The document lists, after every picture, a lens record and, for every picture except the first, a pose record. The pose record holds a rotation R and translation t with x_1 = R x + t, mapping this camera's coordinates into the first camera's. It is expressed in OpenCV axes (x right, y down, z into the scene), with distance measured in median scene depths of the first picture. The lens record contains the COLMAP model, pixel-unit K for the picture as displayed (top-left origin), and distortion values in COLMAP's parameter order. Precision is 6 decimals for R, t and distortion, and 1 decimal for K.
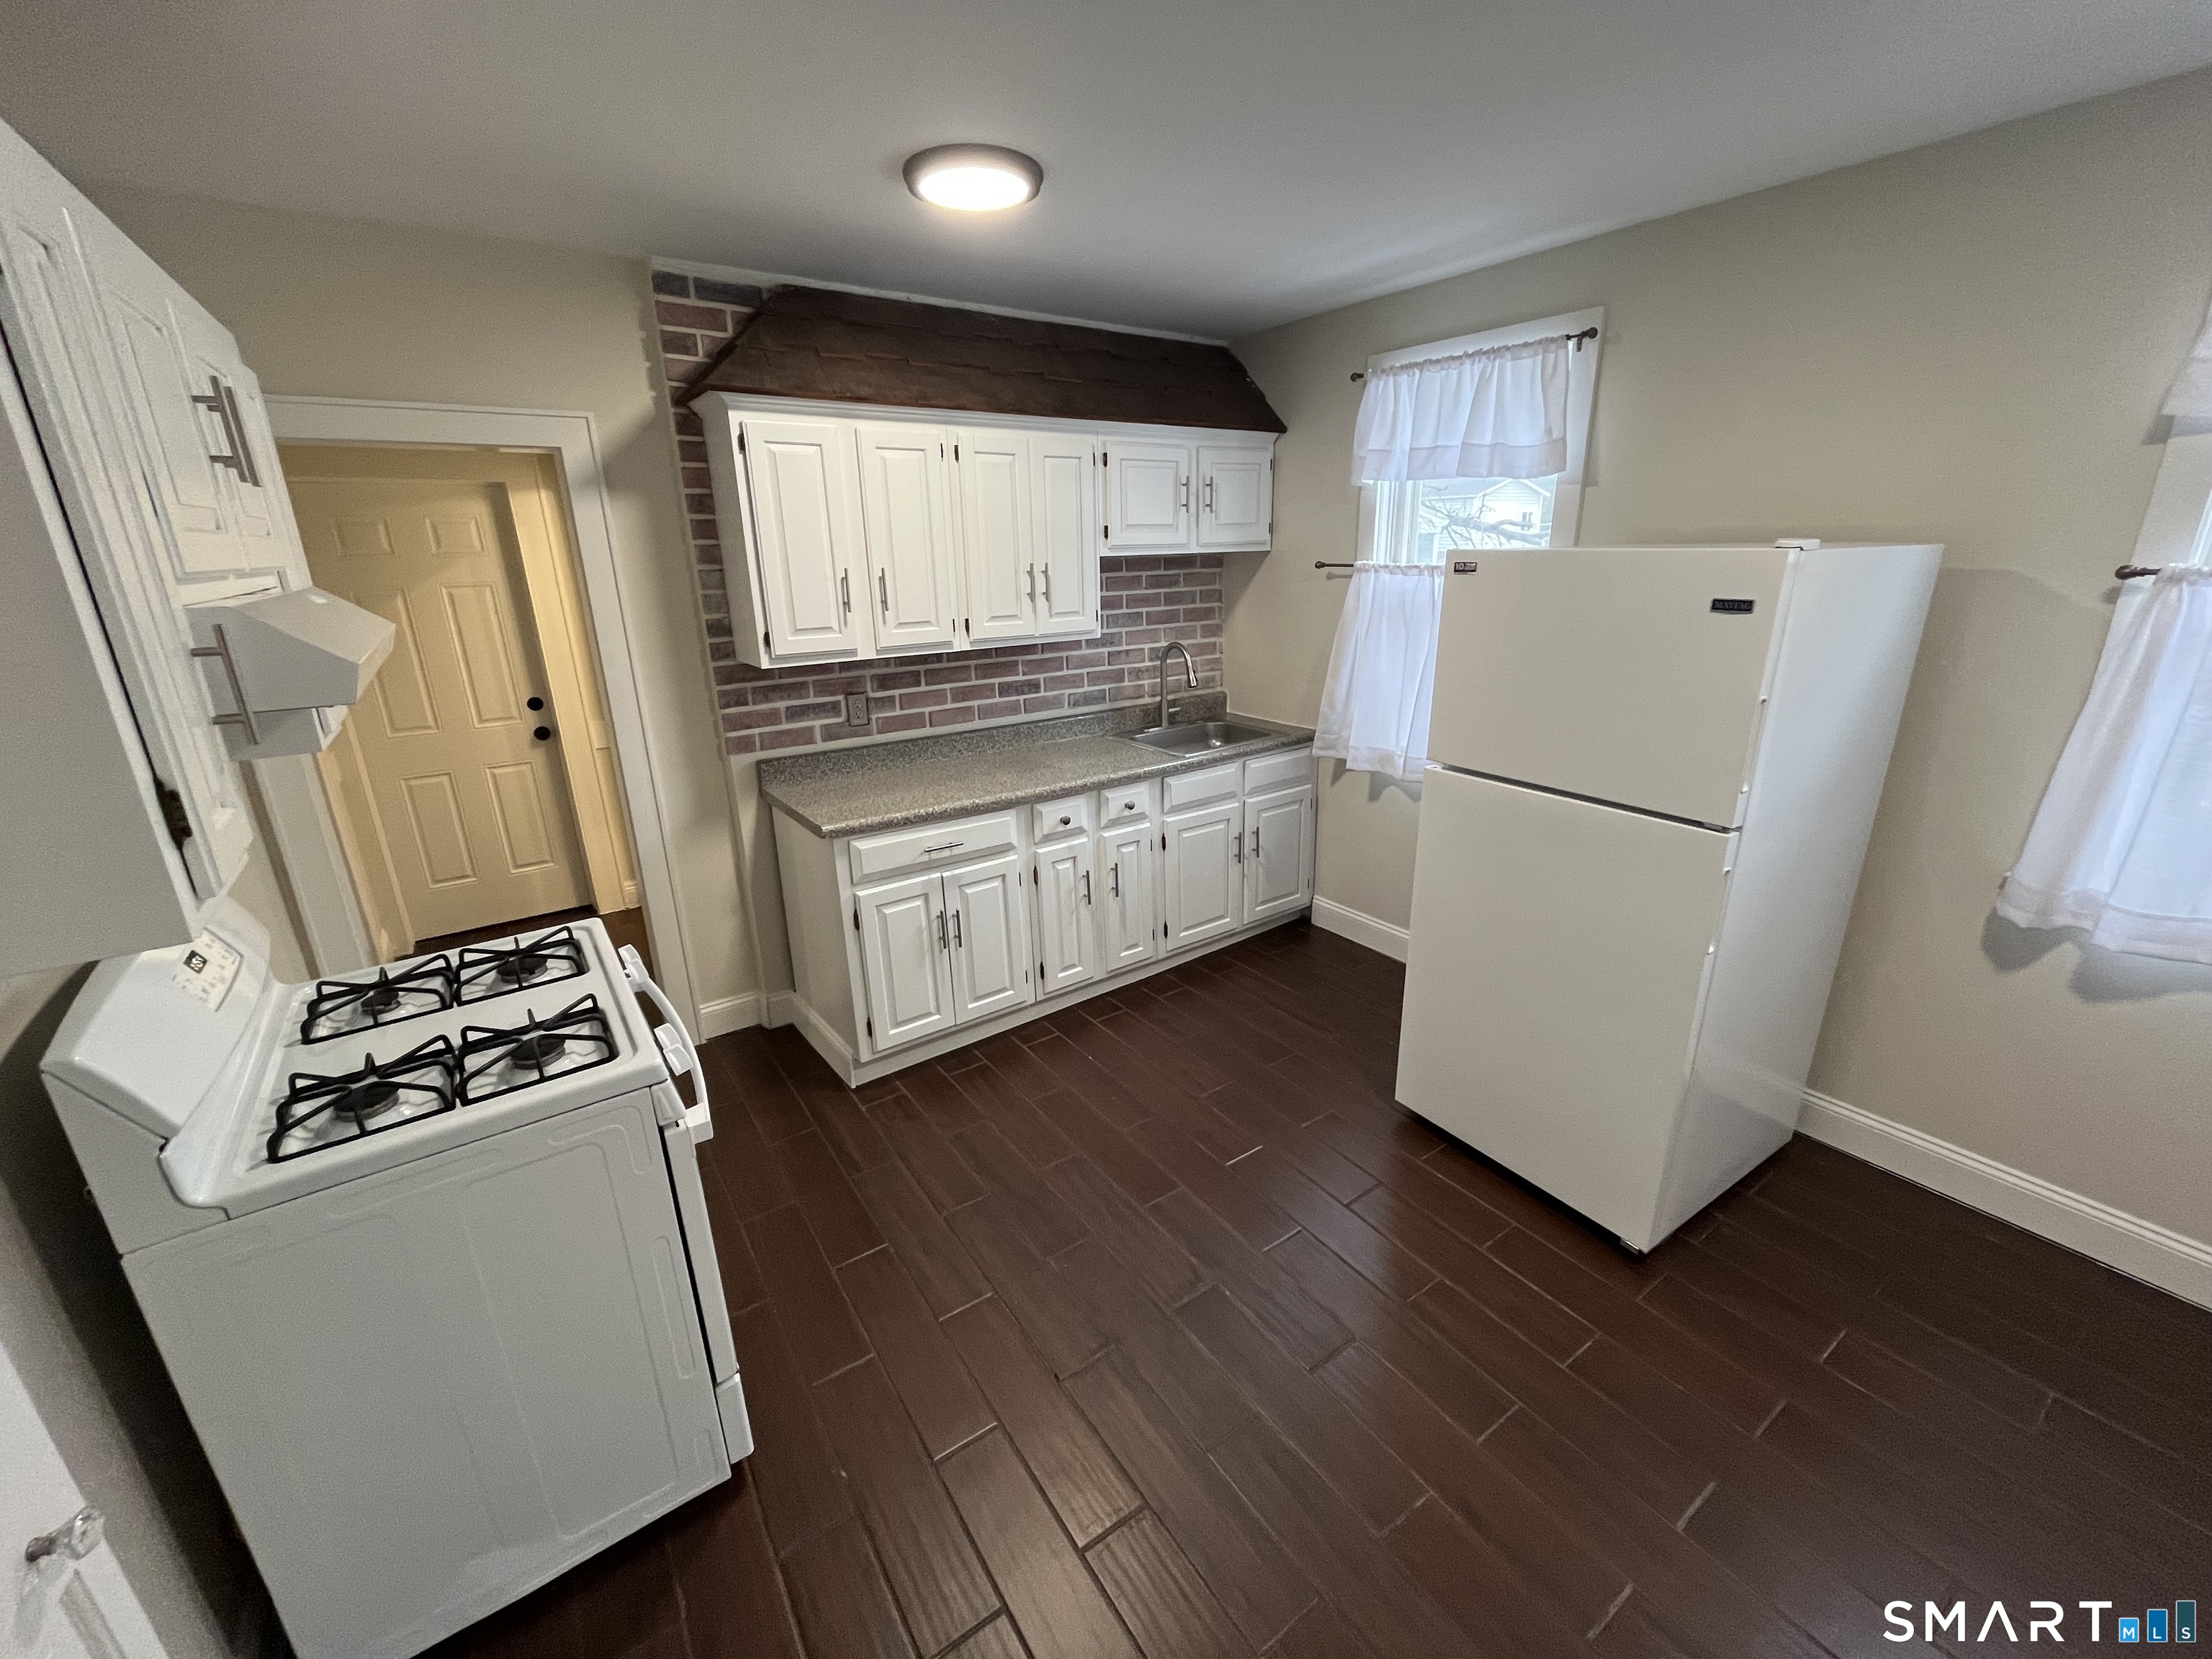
lens RADIAL K [[898.3, 0, 1106.8], [0, 898.3, 831.0], [0, 0, 1]] dist [-0.001400, -0.000190]
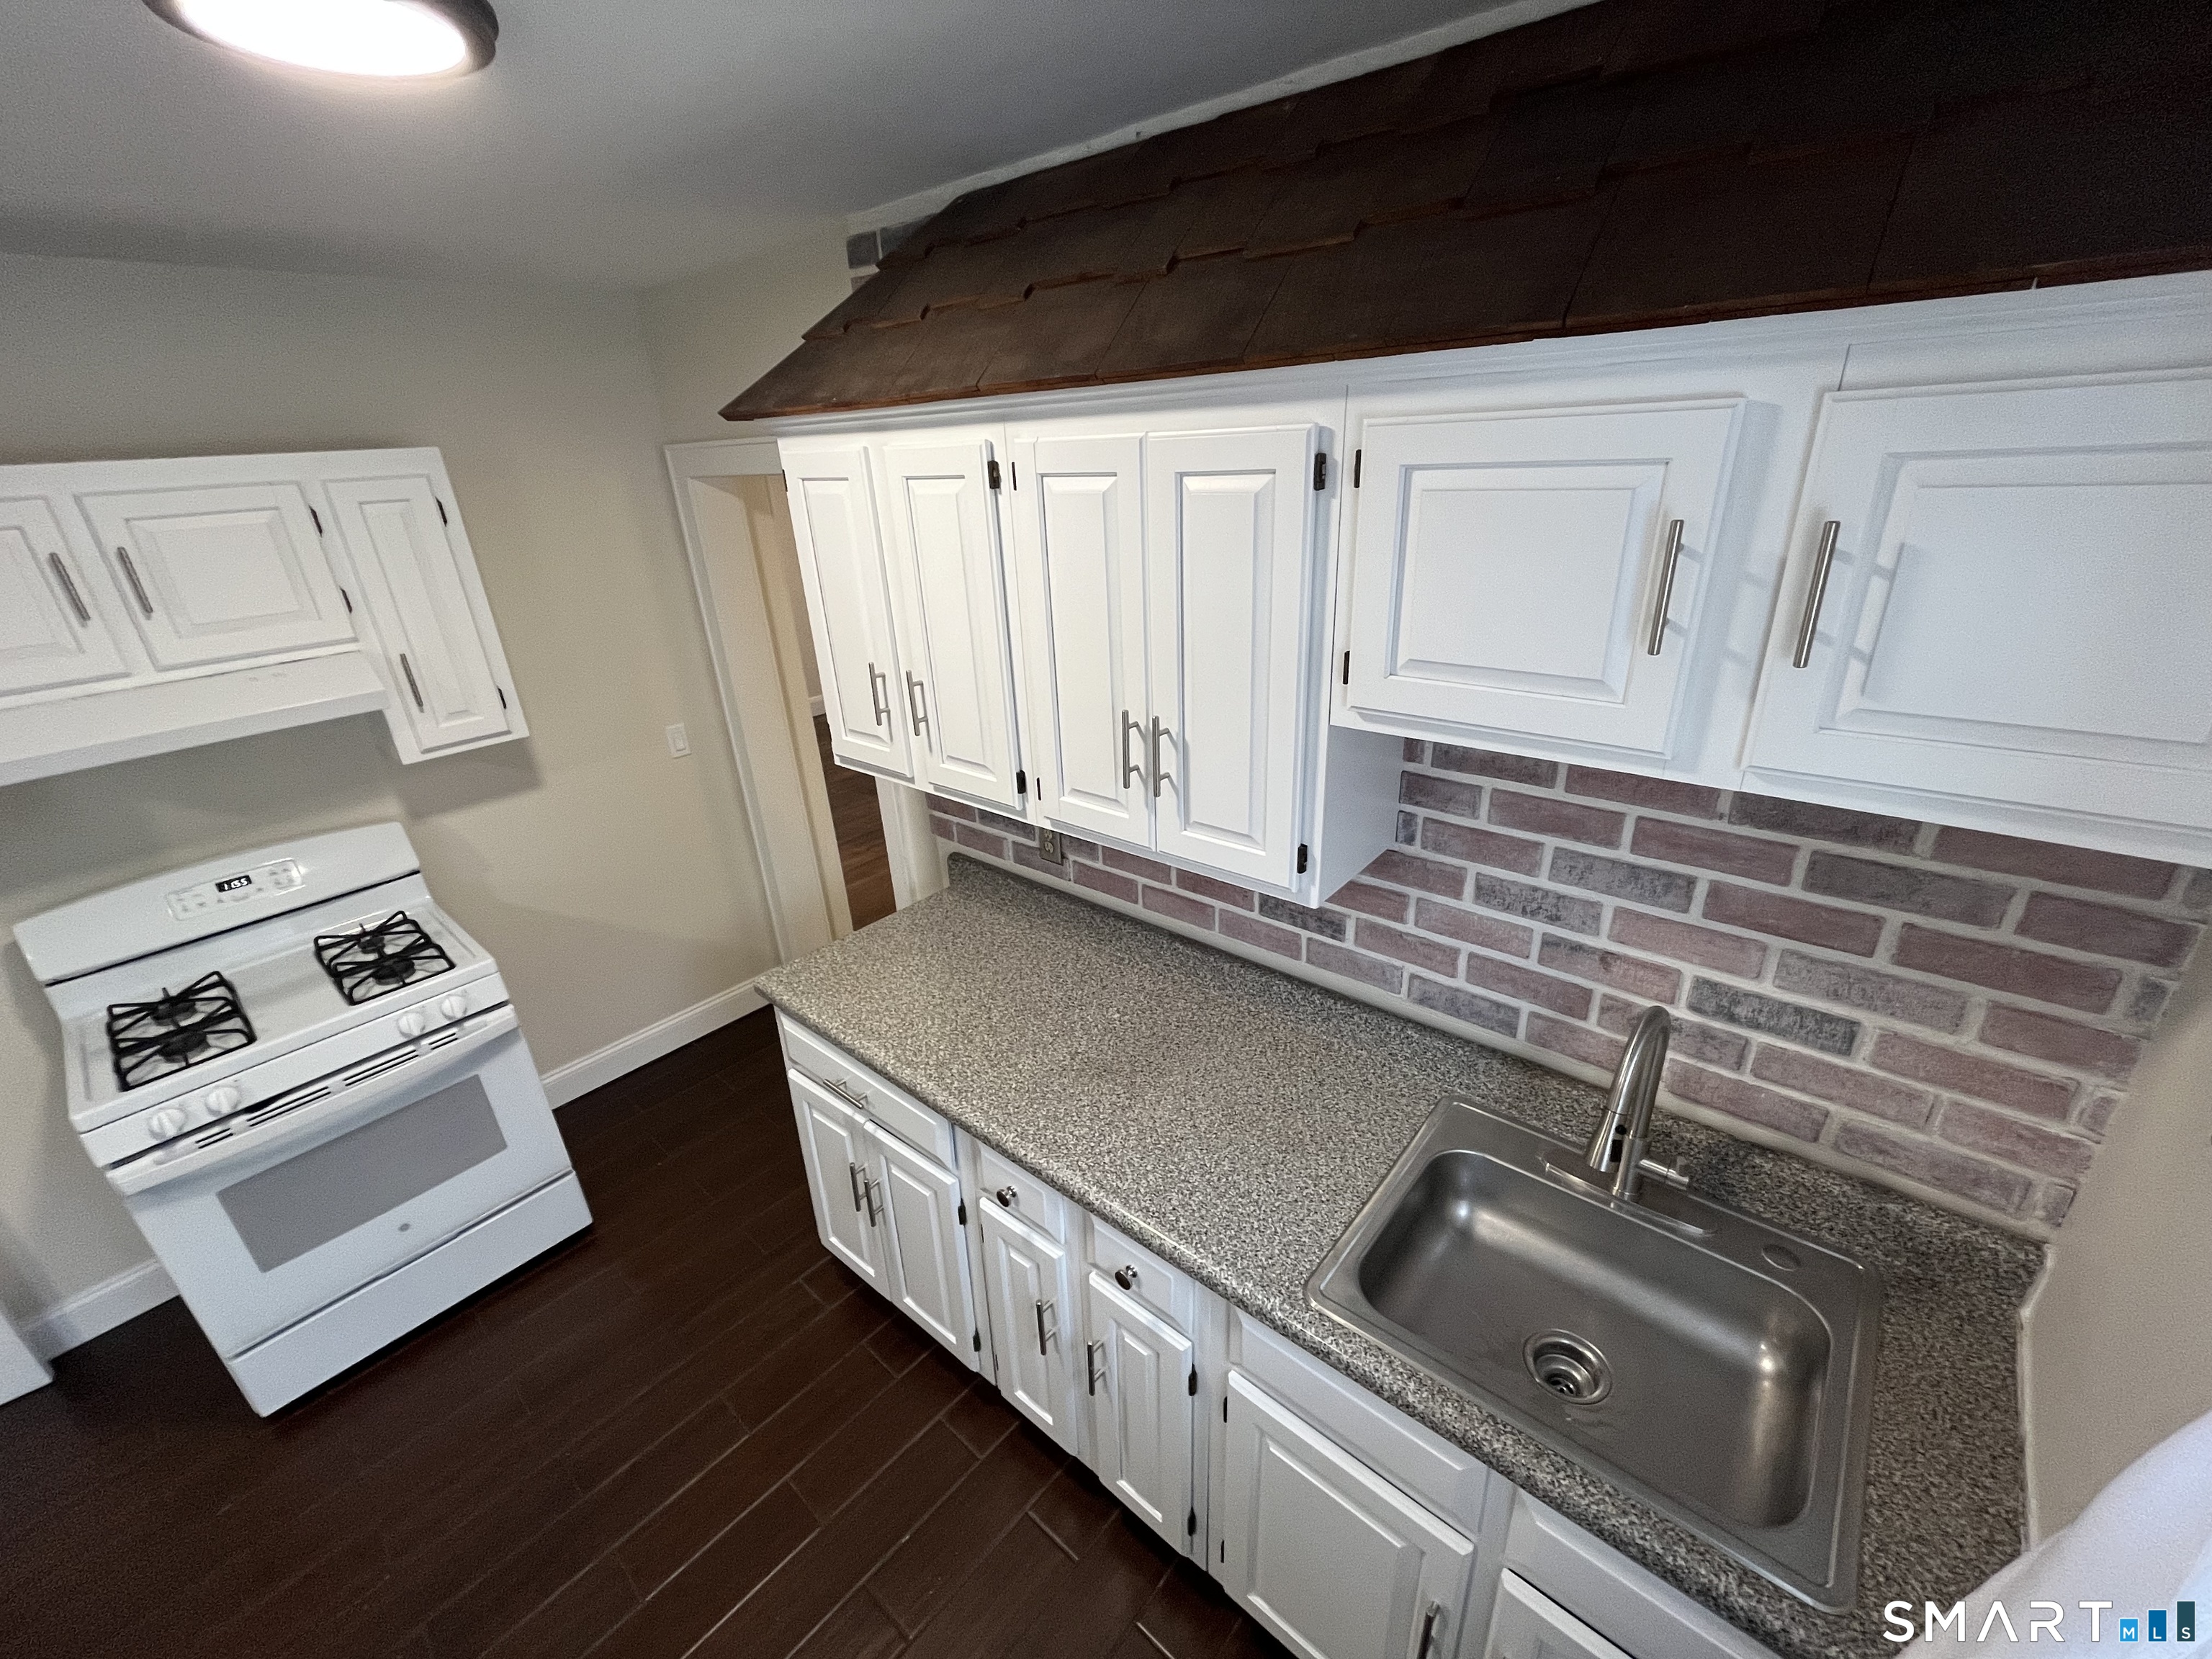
lens RADIAL K [[896.6, 0, 1101.8], [0, 896.6, 829.7], [0, 0, 1]] dist [-0.001009, -0.000042]
pose [[0.235132, 0.394692, -0.888218, 0.352207], [-0.252784, 0.907225, 0.336219, -0.401973], [0.938516, 0.145472, 0.313090, 0.870243]]
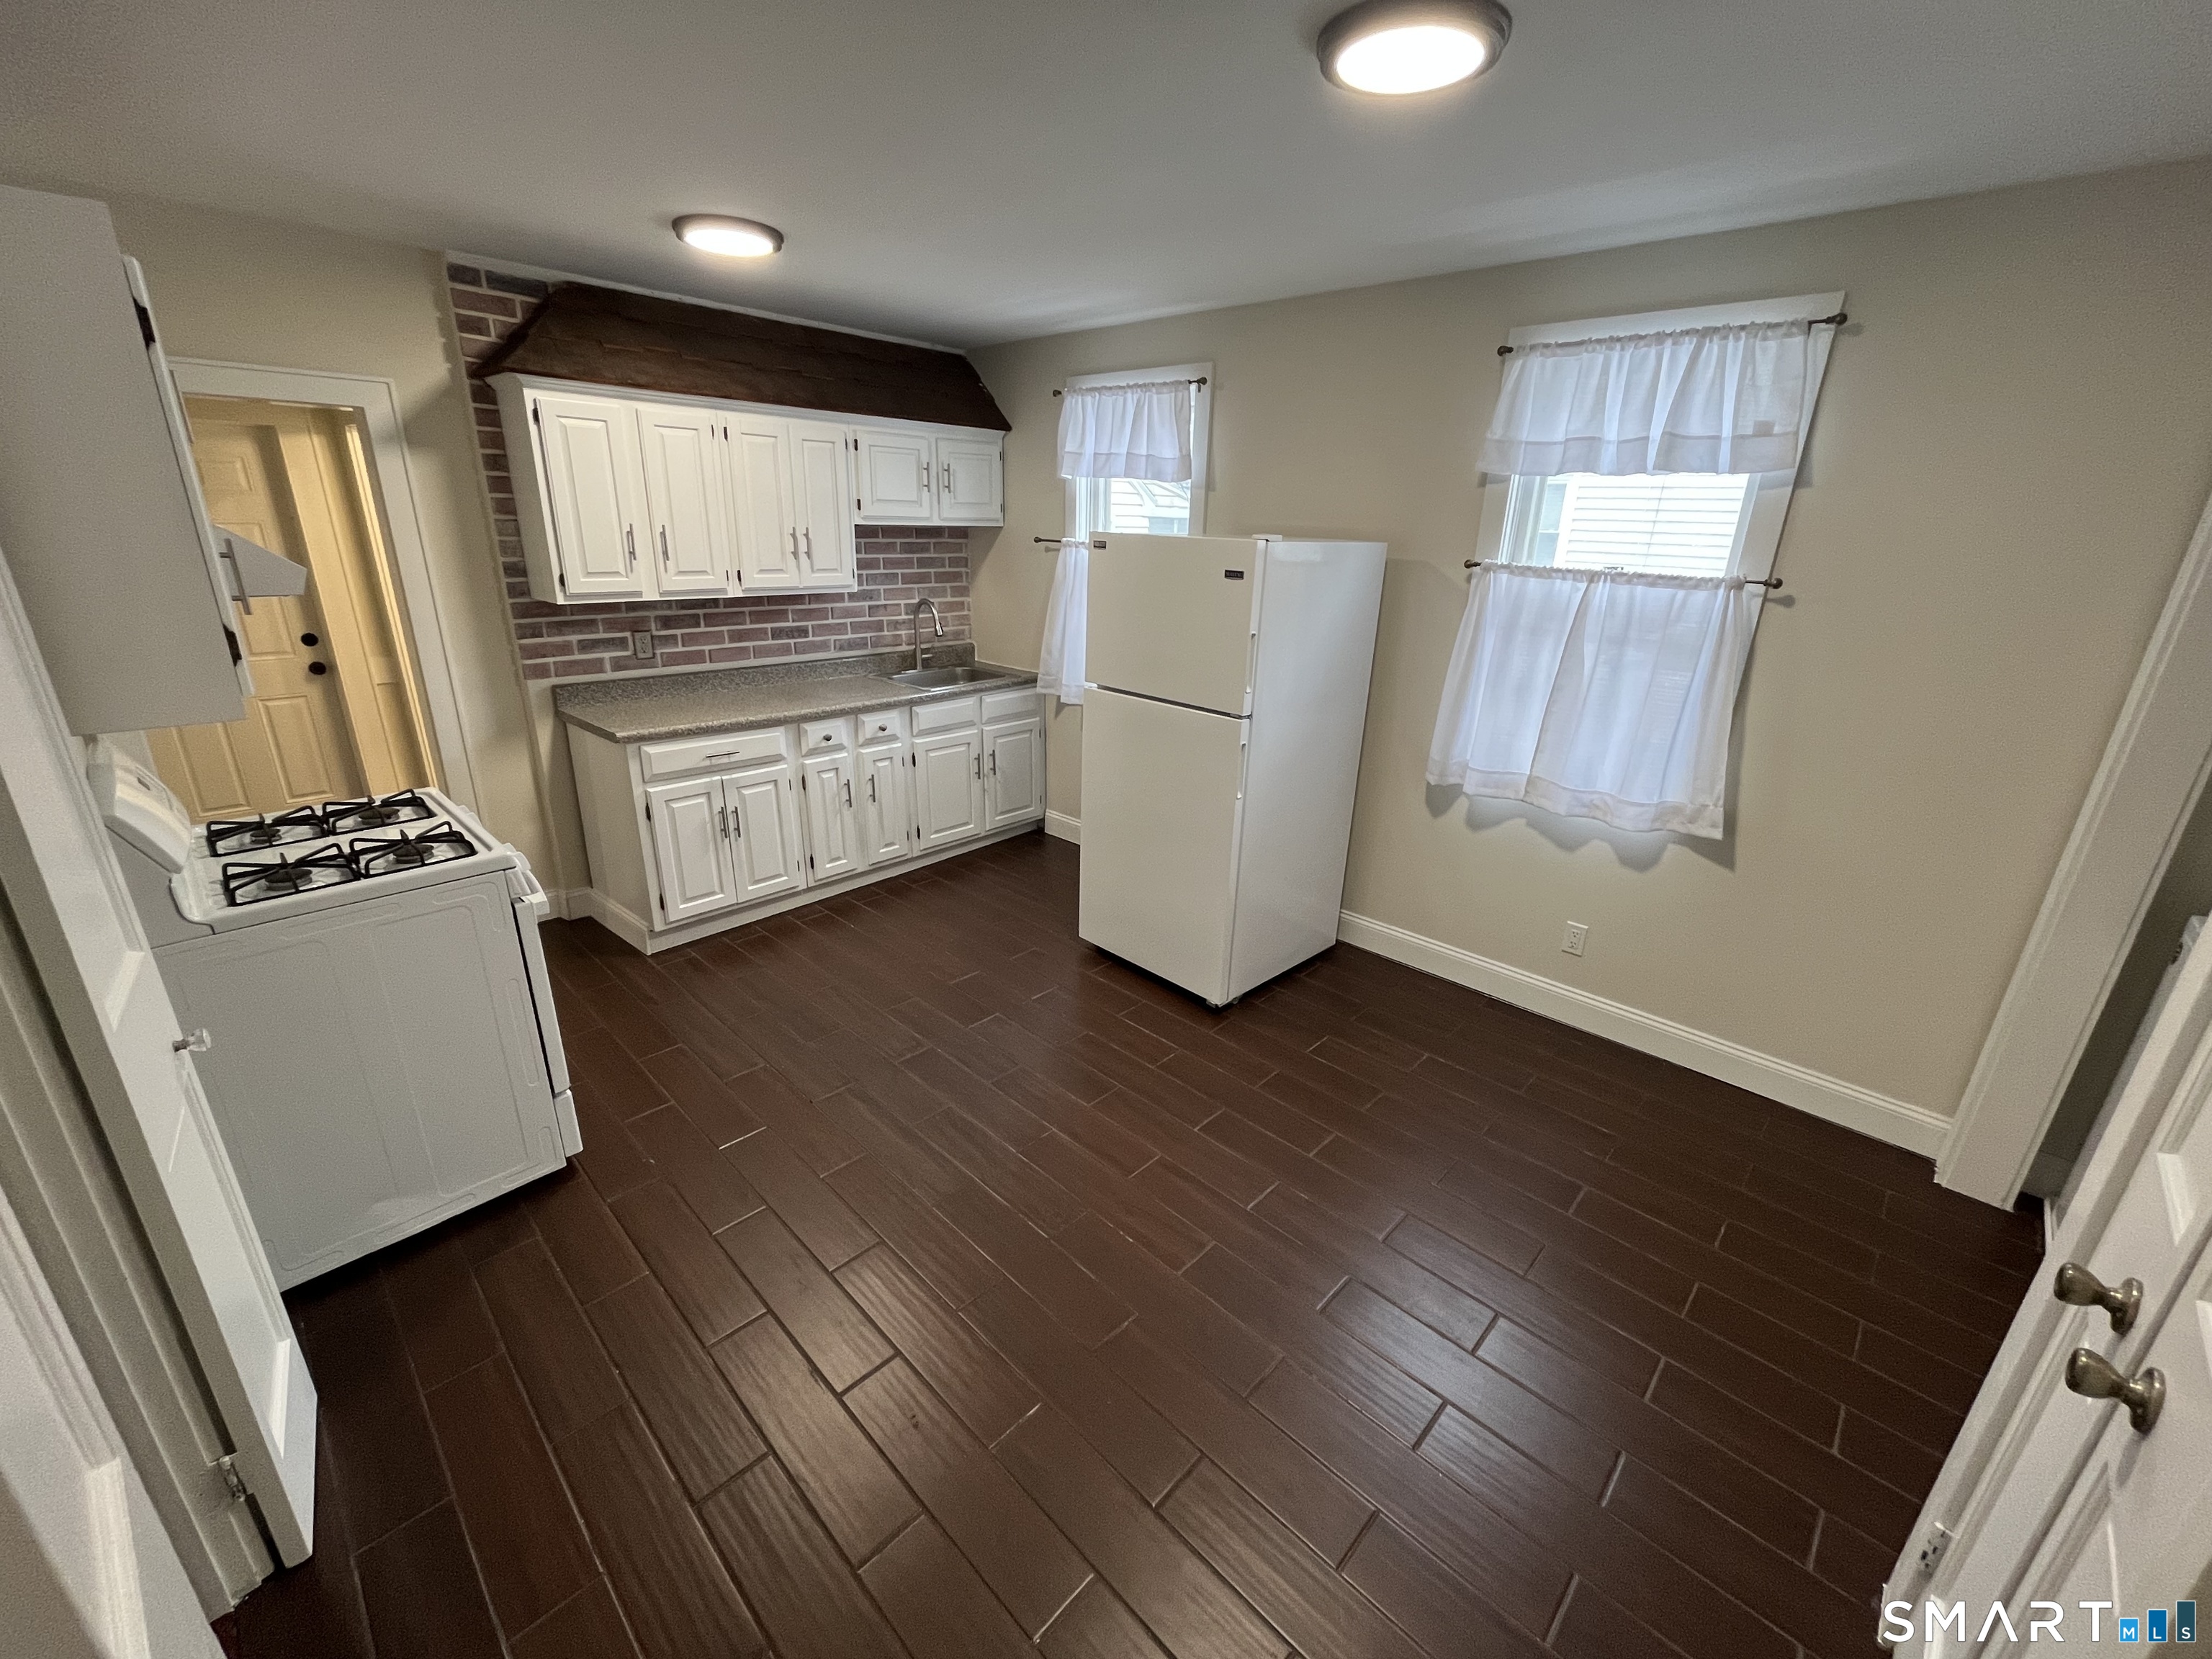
lens RADIAL K [[896.6, 0, 1101.8], [0, 896.6, 829.7], [0, 0, 1]] dist [-0.001009, -0.000042]
pose [[0.979103, -0.019383, 0.202440, 0.072925], [0.014122, 0.999525, 0.027402, 0.088318], [-0.202875, -0.023971, 0.978911, -0.297194]]
